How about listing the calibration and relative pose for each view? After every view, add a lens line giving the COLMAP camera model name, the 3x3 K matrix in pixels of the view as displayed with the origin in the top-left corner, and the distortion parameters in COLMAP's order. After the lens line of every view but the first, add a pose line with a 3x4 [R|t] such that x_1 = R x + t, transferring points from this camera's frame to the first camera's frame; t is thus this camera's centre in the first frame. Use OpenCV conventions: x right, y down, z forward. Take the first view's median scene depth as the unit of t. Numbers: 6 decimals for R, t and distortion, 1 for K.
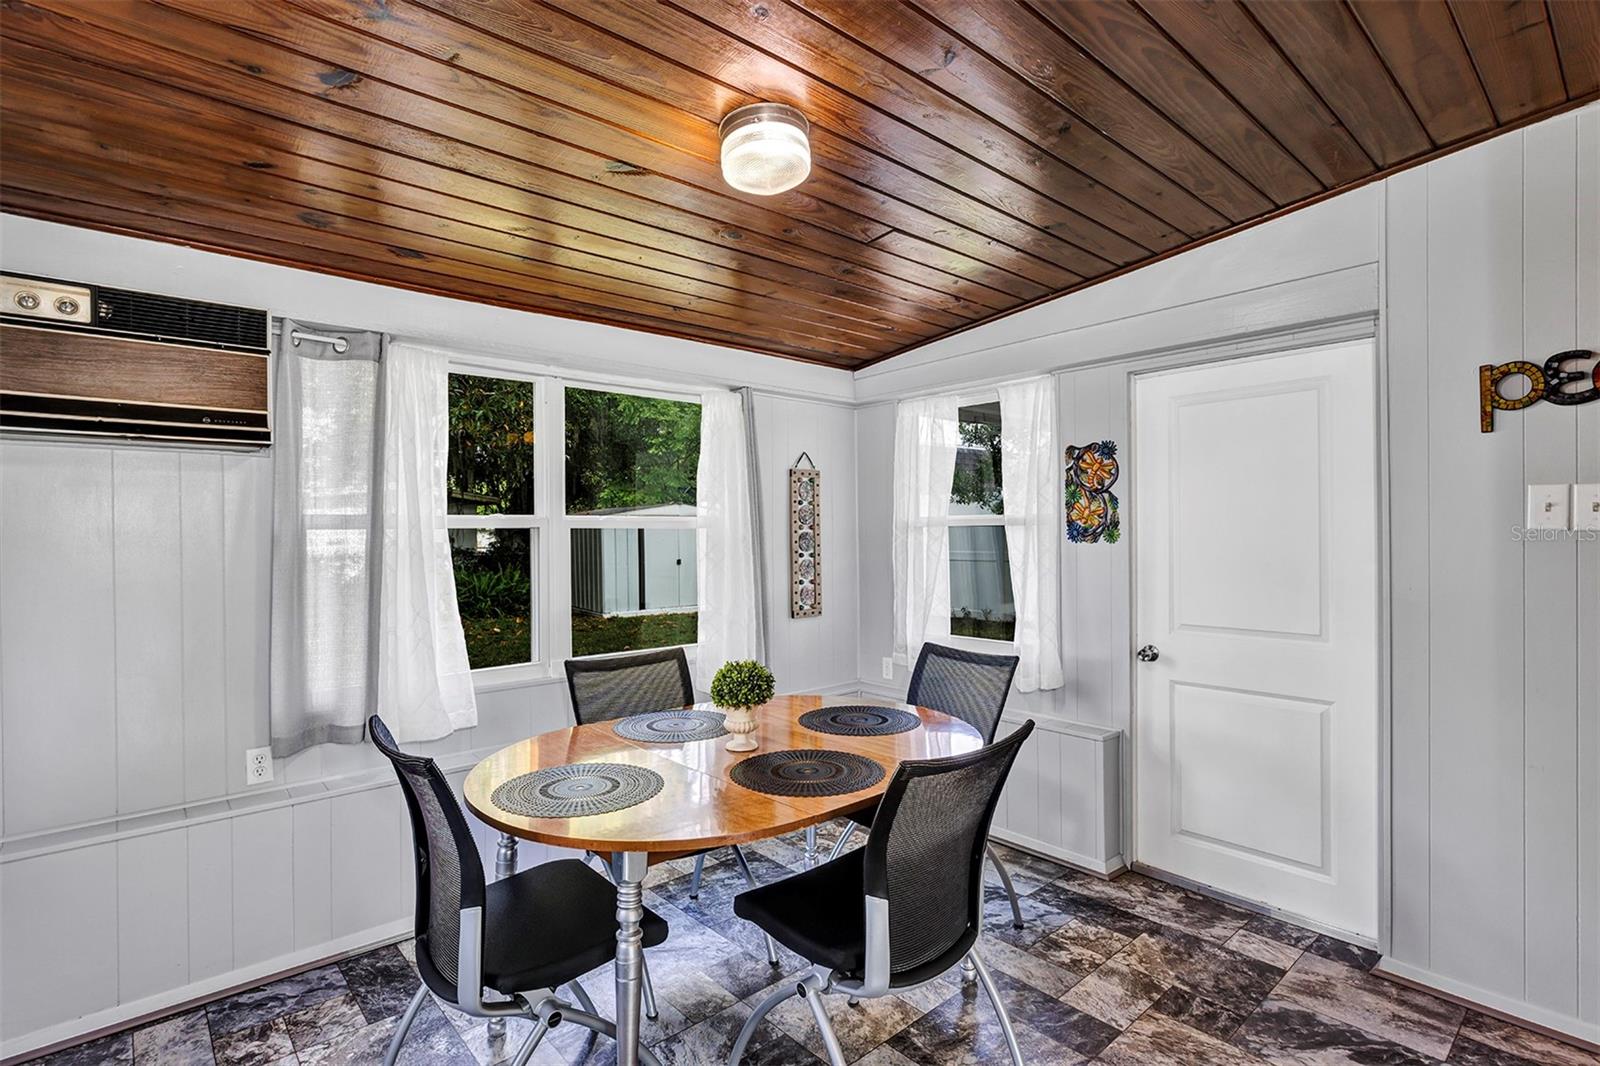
lens RADIAL K [[769.4, 0, 800.6], [0, 769.4, 535.4], [0, 0, 1]] dist [-0.000512, -0.000429]
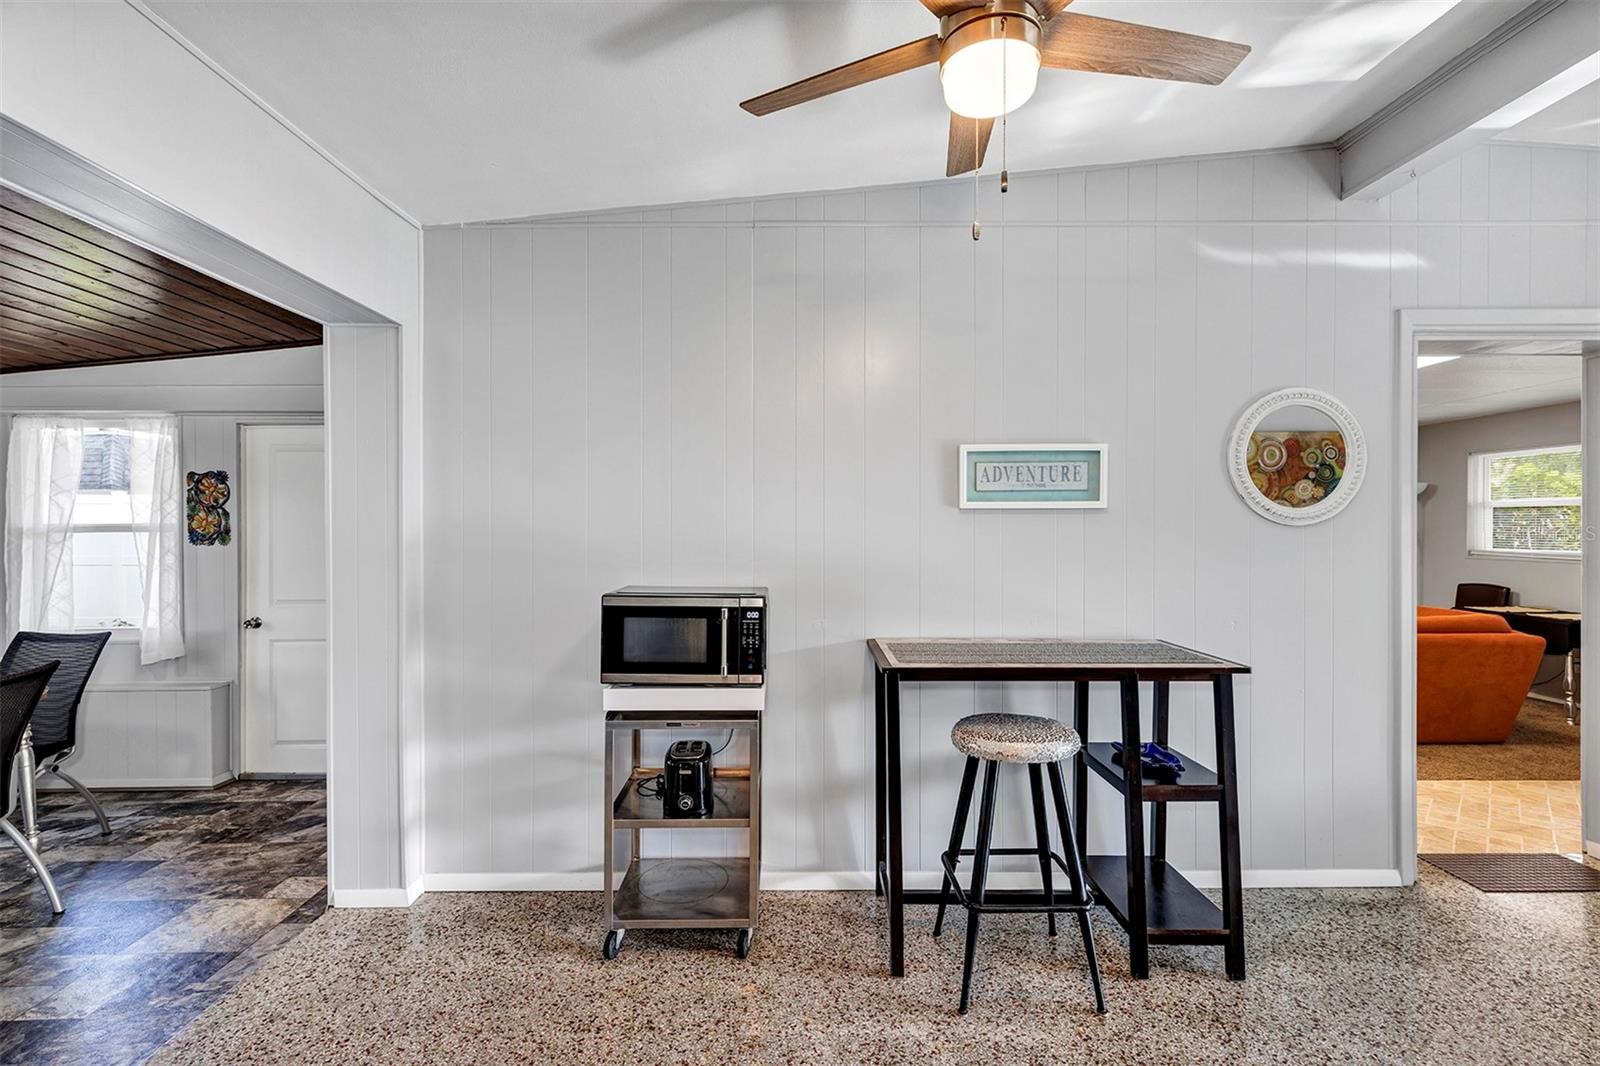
lens RADIAL K [[723.5, 0, 794.1], [0, 723.5, 532.6], [0, 0, 1]] dist [0.011318, 0.000156]
pose [[0.655550, 0.002012, 0.755149, 0.095447], [0.004493, 0.999968, -0.006565, 0.000206], [-0.755138, 0.007697, 0.655521, -0.665543]]
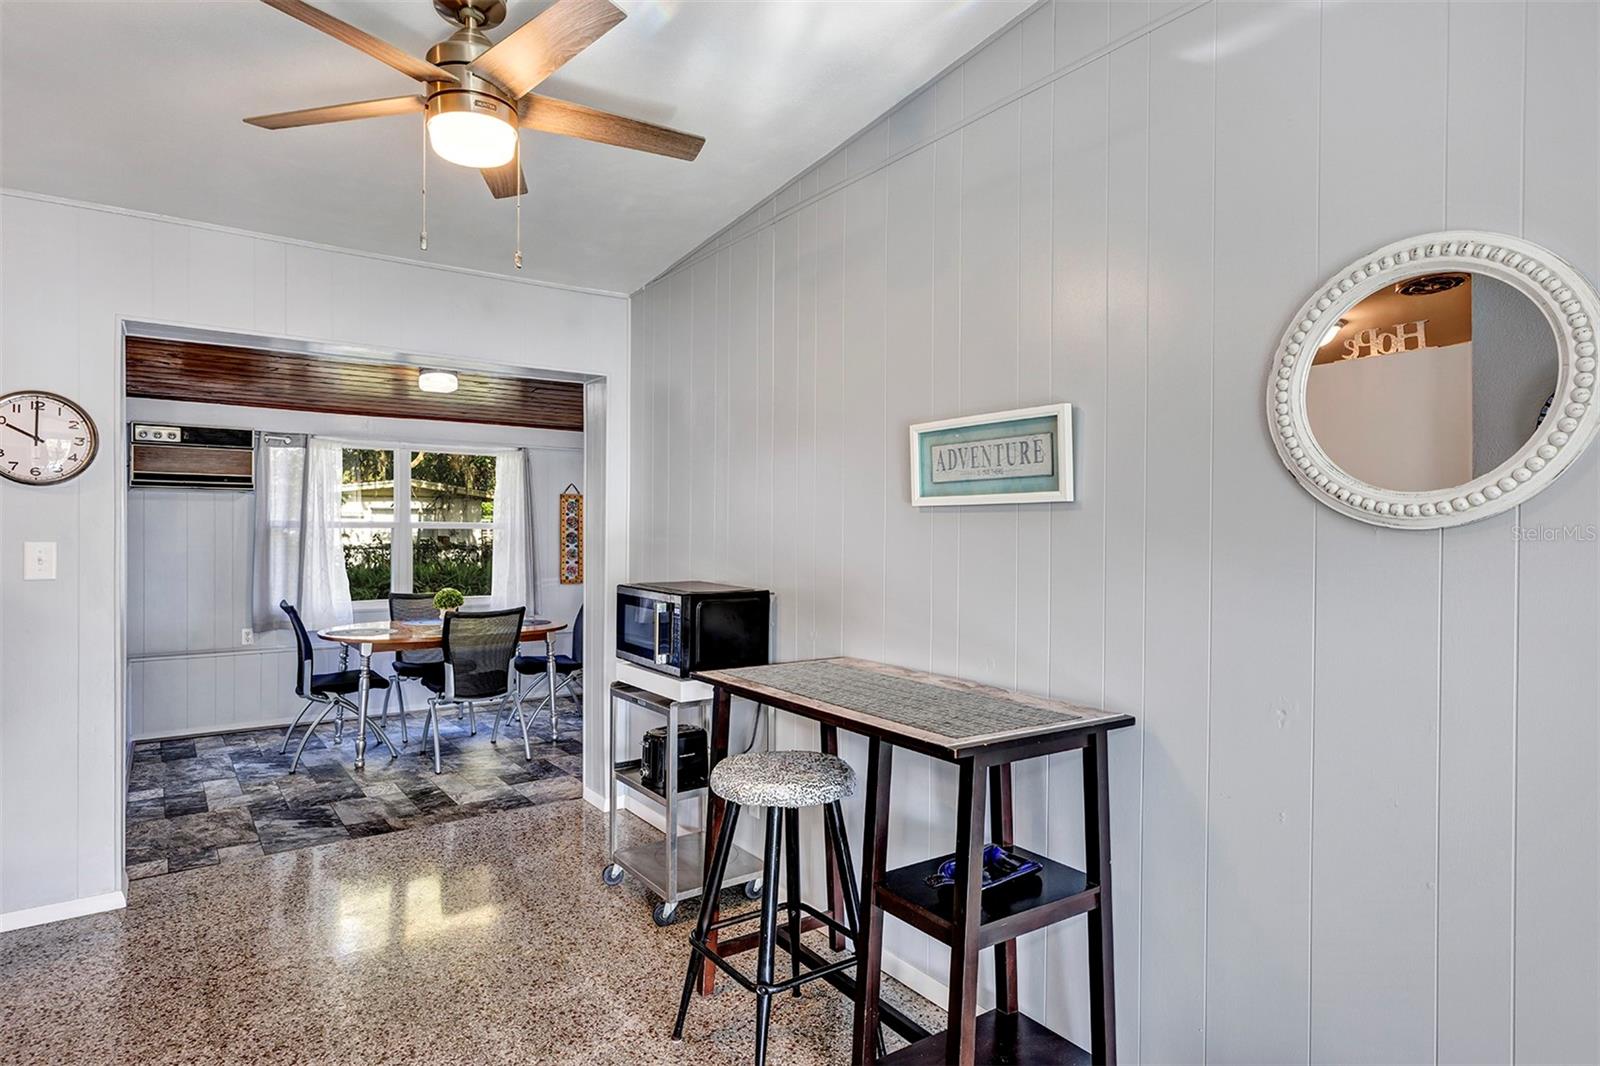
lens RADIAL K [[876.0, 0, 799.4], [0, 876.0, 531.9], [0, 0, 1]] dist [0.002147, -0.000388]
pose [[0.994018, 0.011060, -0.108653, 0.983595], [-0.011462, 0.999930, -0.003072, -0.006305], [0.108612, 0.004299, 0.994075, -1.144705]]
